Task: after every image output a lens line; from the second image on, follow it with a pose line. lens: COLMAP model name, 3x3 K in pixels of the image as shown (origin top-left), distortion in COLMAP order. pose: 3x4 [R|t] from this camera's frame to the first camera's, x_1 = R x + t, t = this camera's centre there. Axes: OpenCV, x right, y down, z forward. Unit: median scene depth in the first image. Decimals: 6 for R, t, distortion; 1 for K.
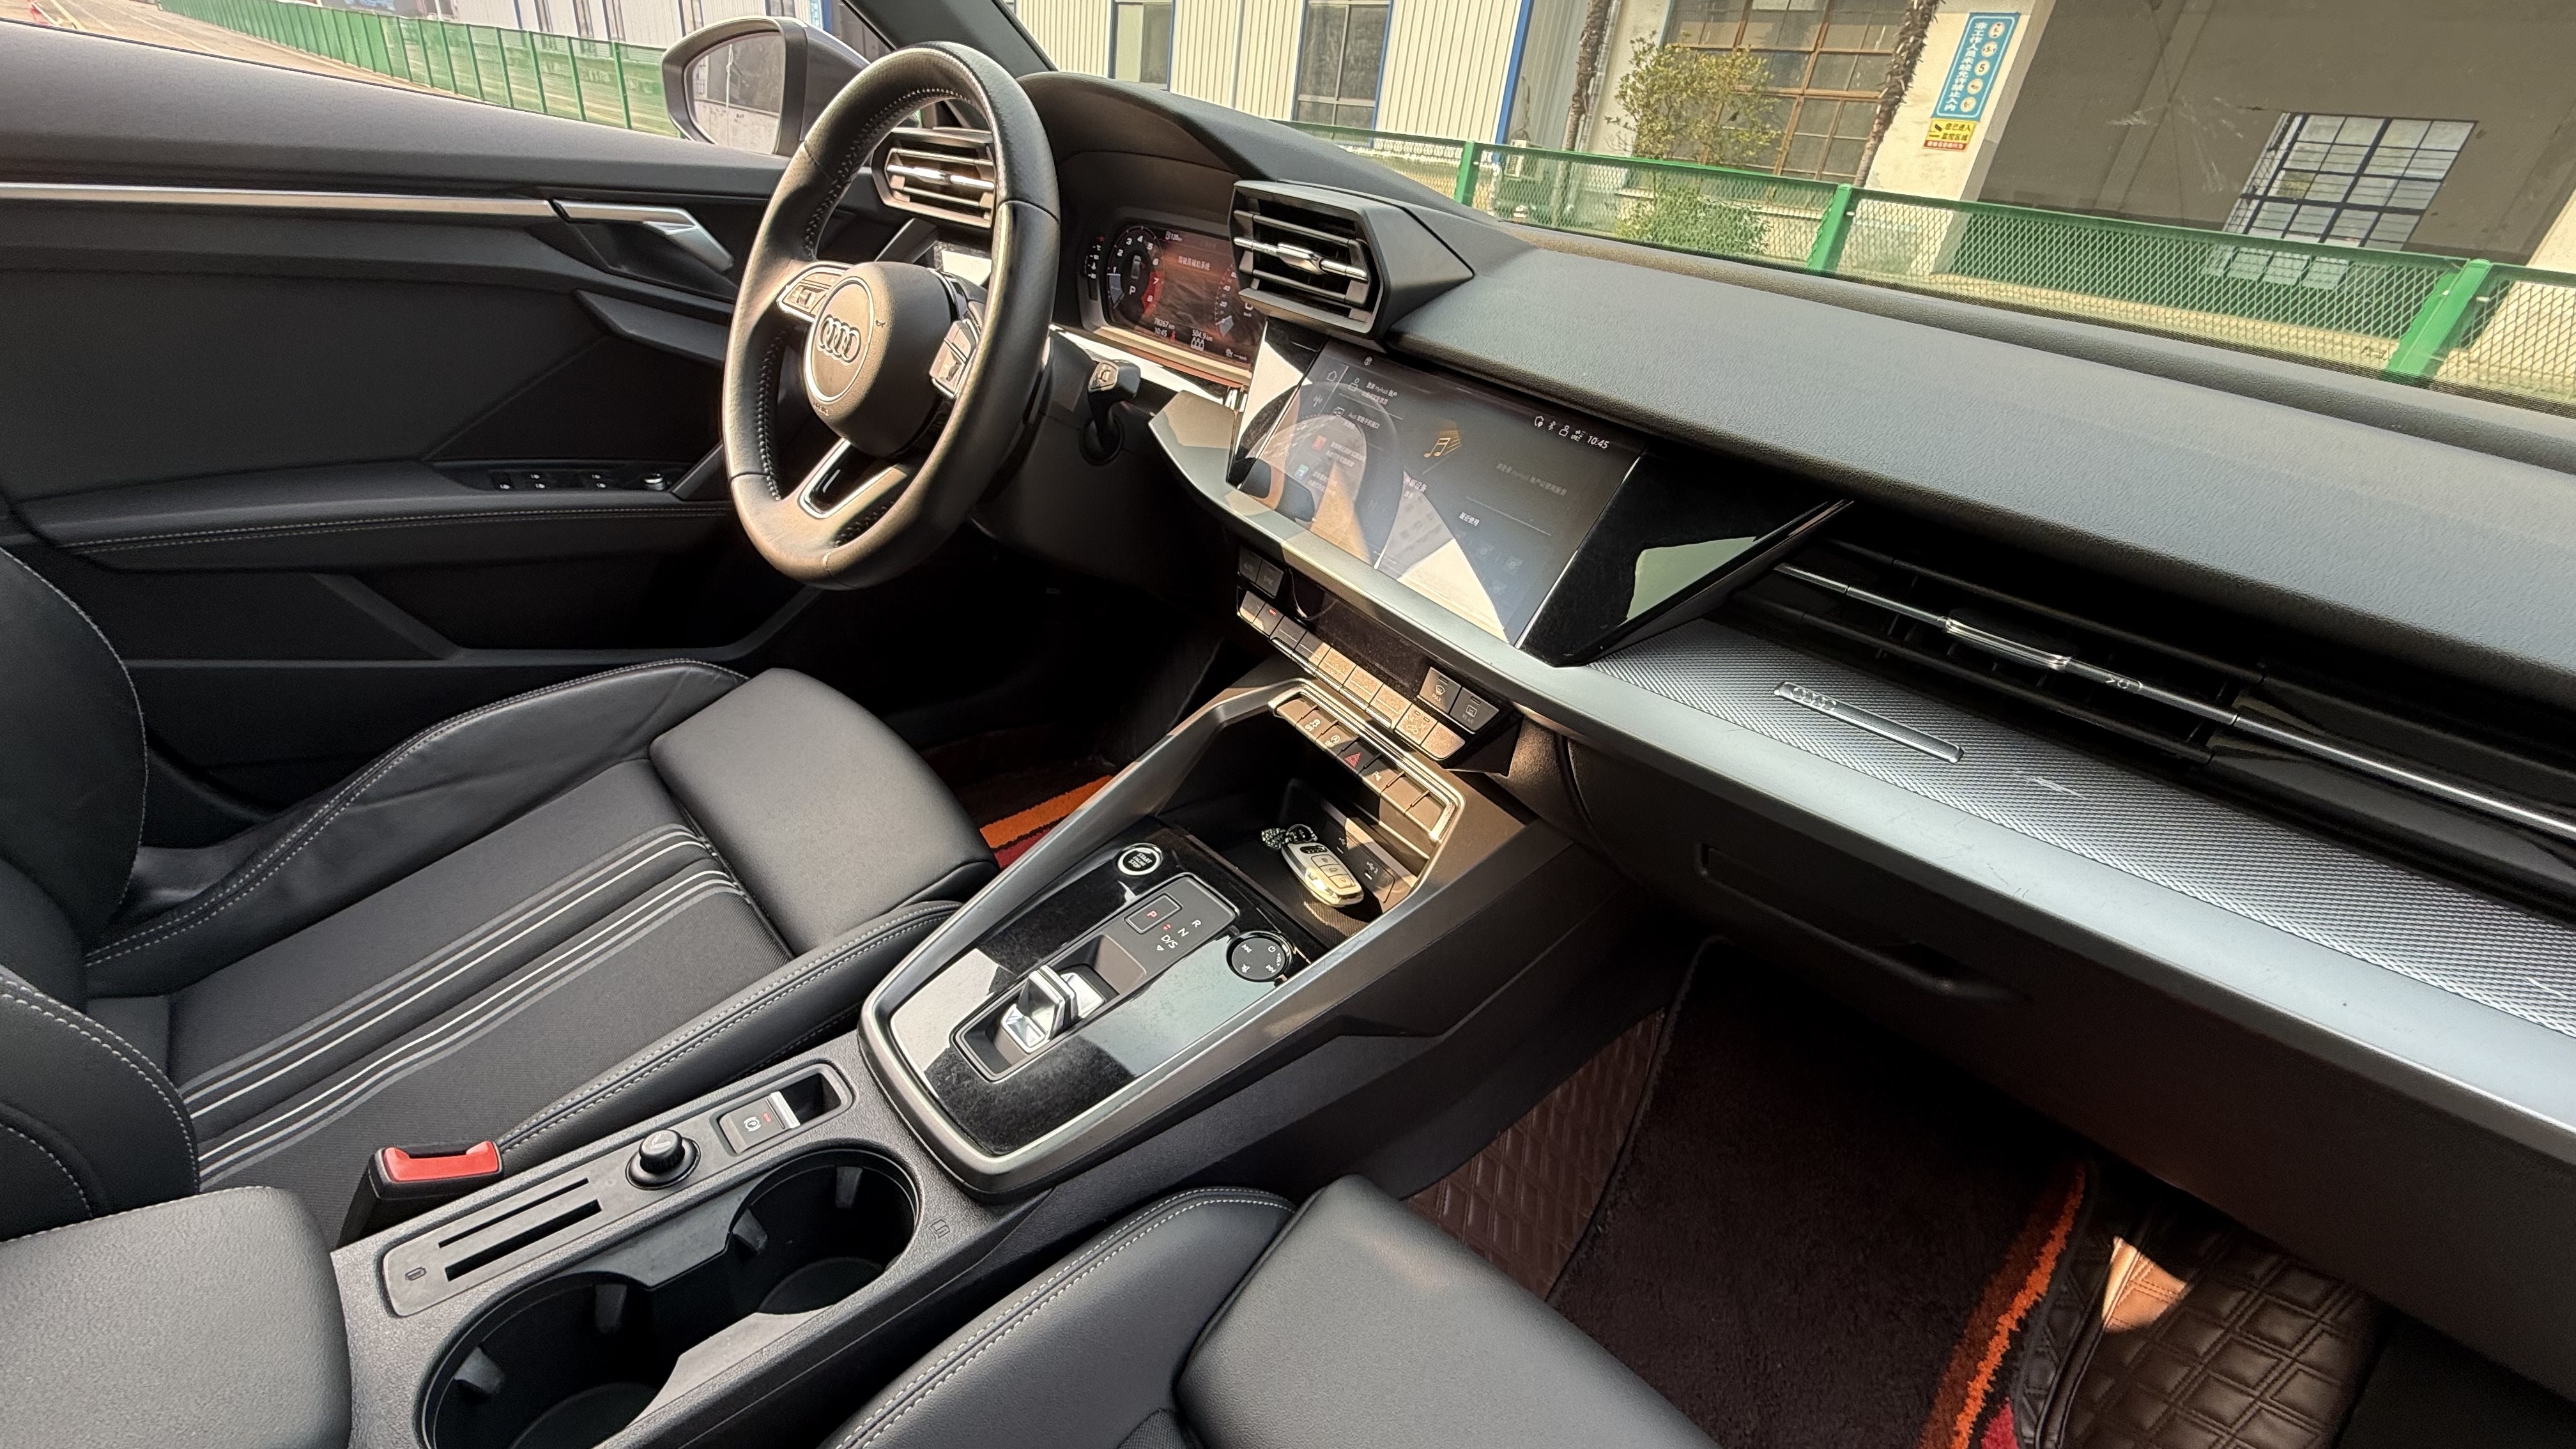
lens RADIAL K [[1026.7, 0, 1288.0], [0, 1026.7, 724.5], [0, 0, 1]] dist [0.000035, -0.000386]
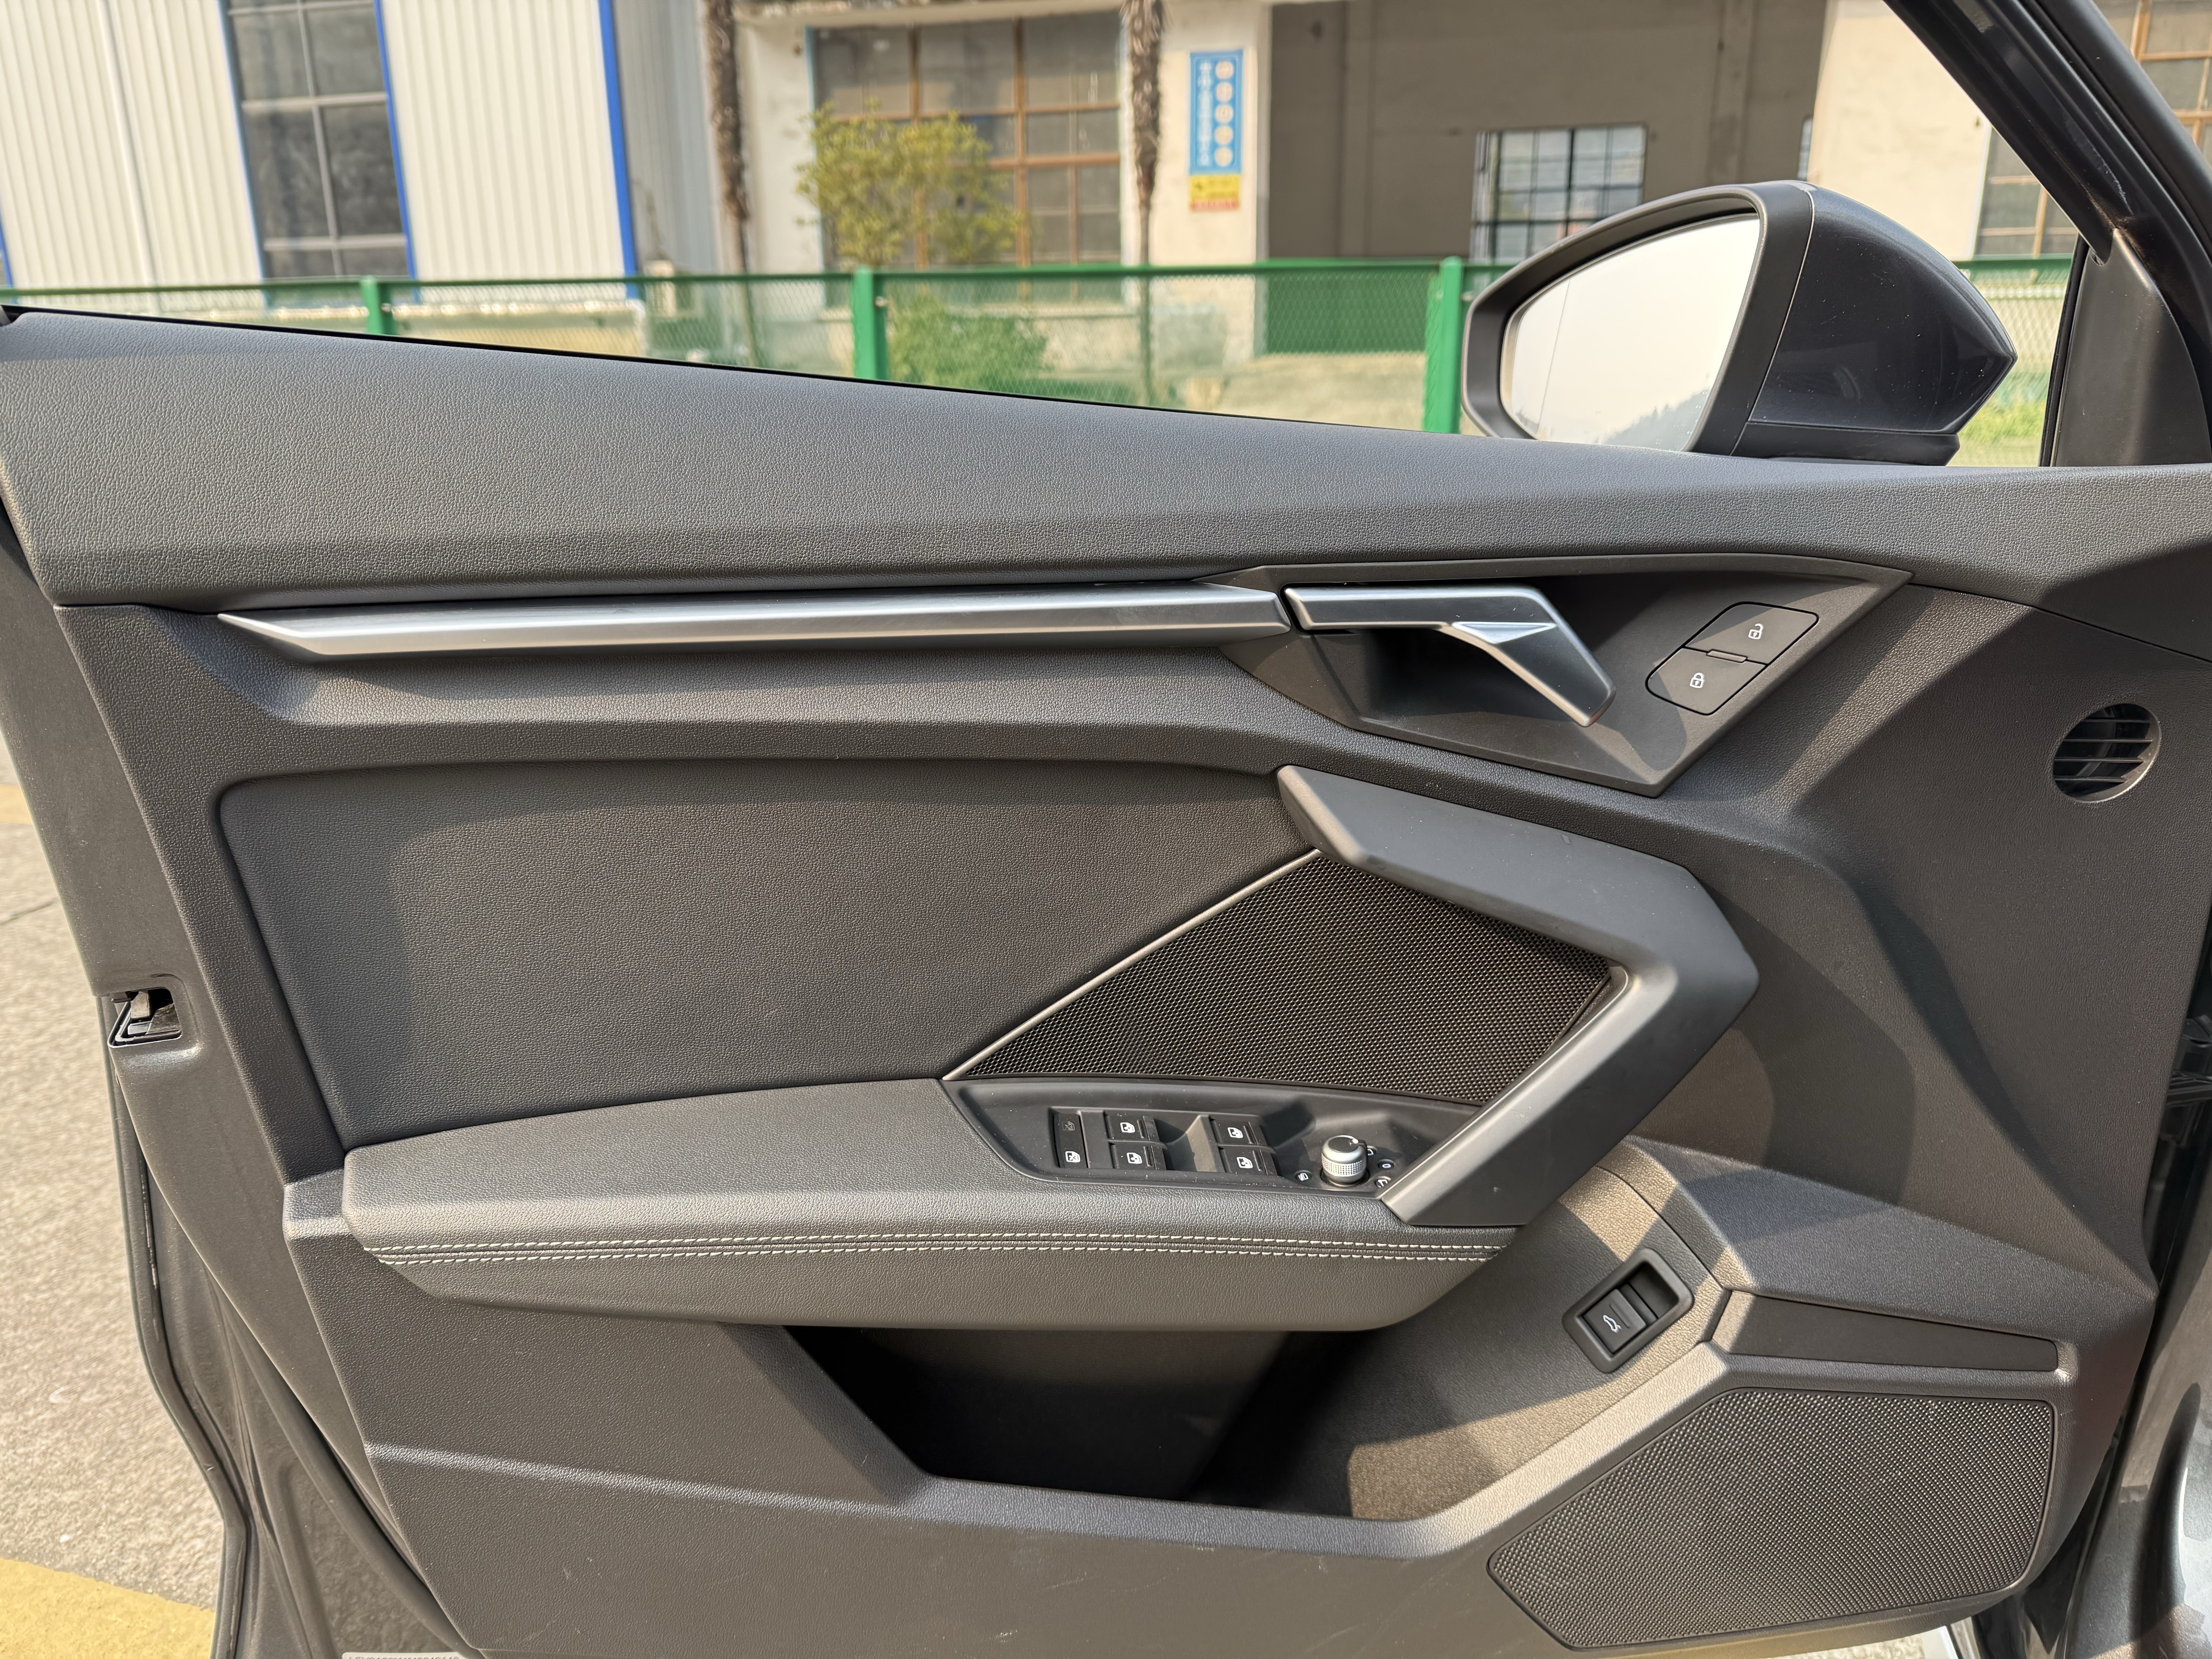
lens RADIAL K [[1591.9, 0, 1106.0], [0, 1591.9, 829.5], [0, 0, 1]] dist [-0.001740, 0.001016]
pose [[0.852227, -0.276676, 0.444027, -1.202589], [0.347317, 0.933916, -0.084682, -0.542536], [-0.391255, 0.226386, 0.892003, 0.674167]]
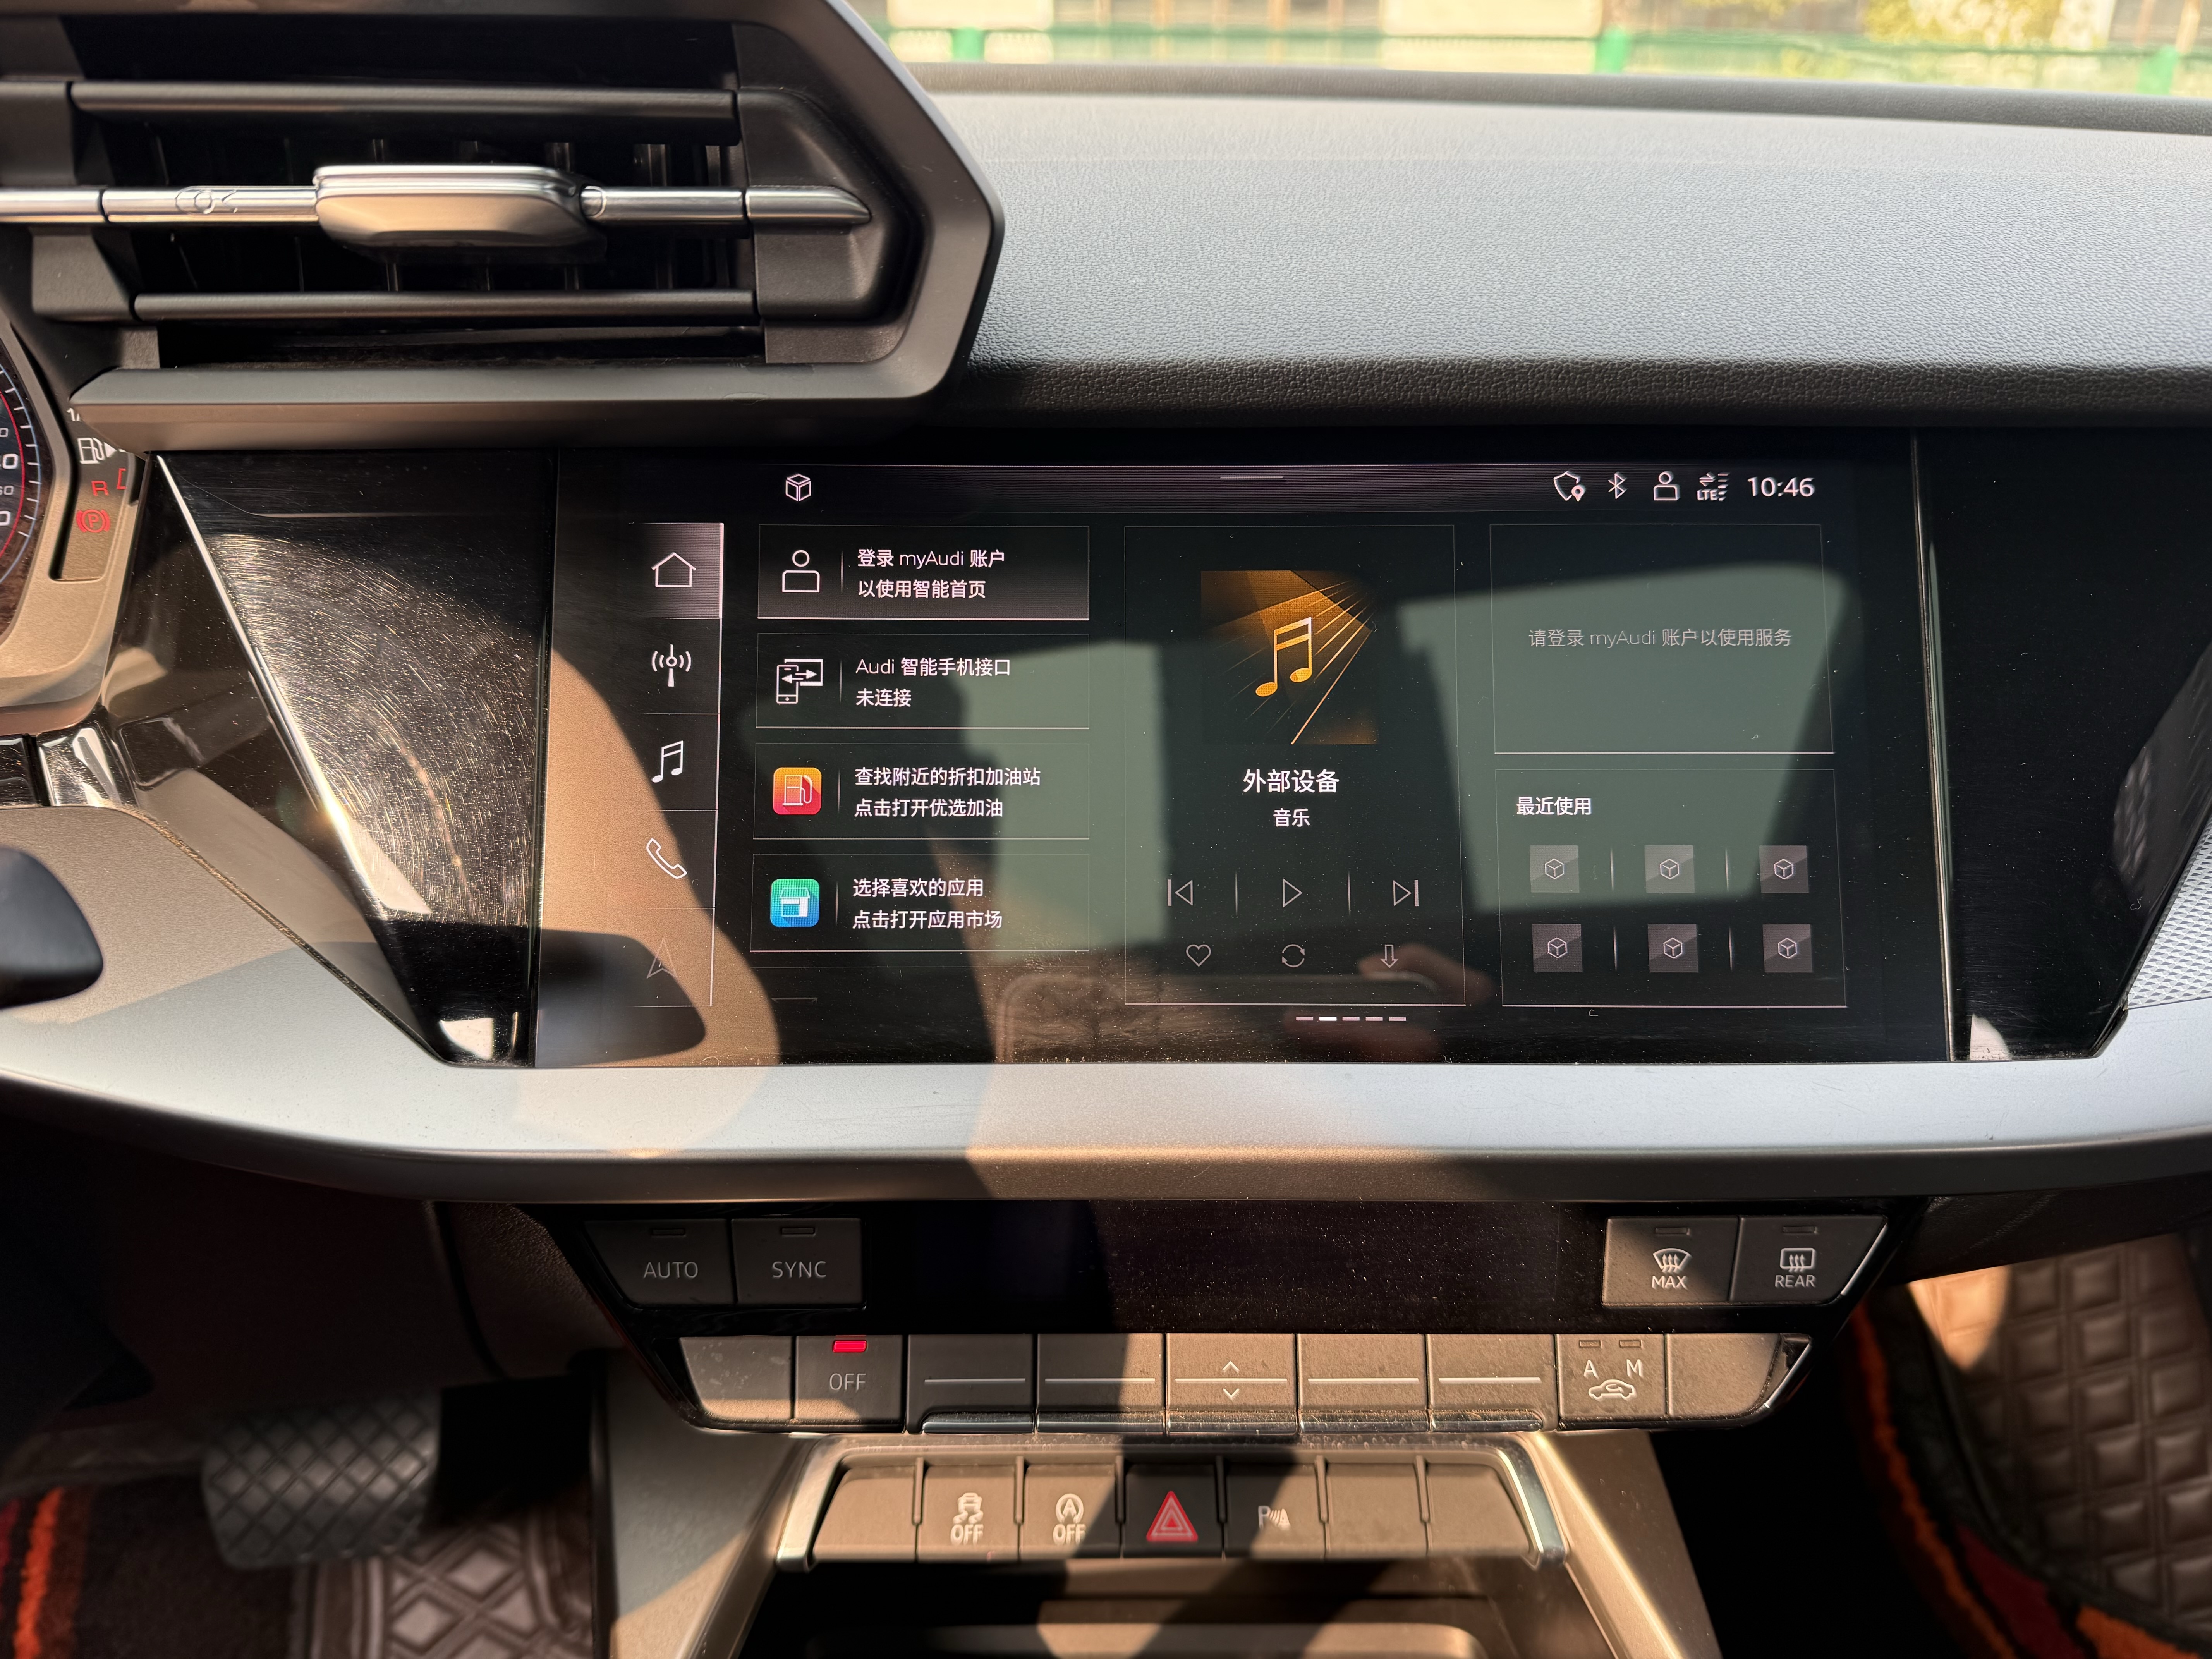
lens RADIAL K [[1585.8, 0, 1108.8], [0, 1585.8, 835.1], [0, 0, 1]] dist [0.043076, -0.077144]
pose [[0.550198, -0.449778, 0.703550, -0.173146], [0.459398, 0.866615, 0.194762, -0.217771], [-0.697306, 0.216052, 0.683437, 0.441557]]
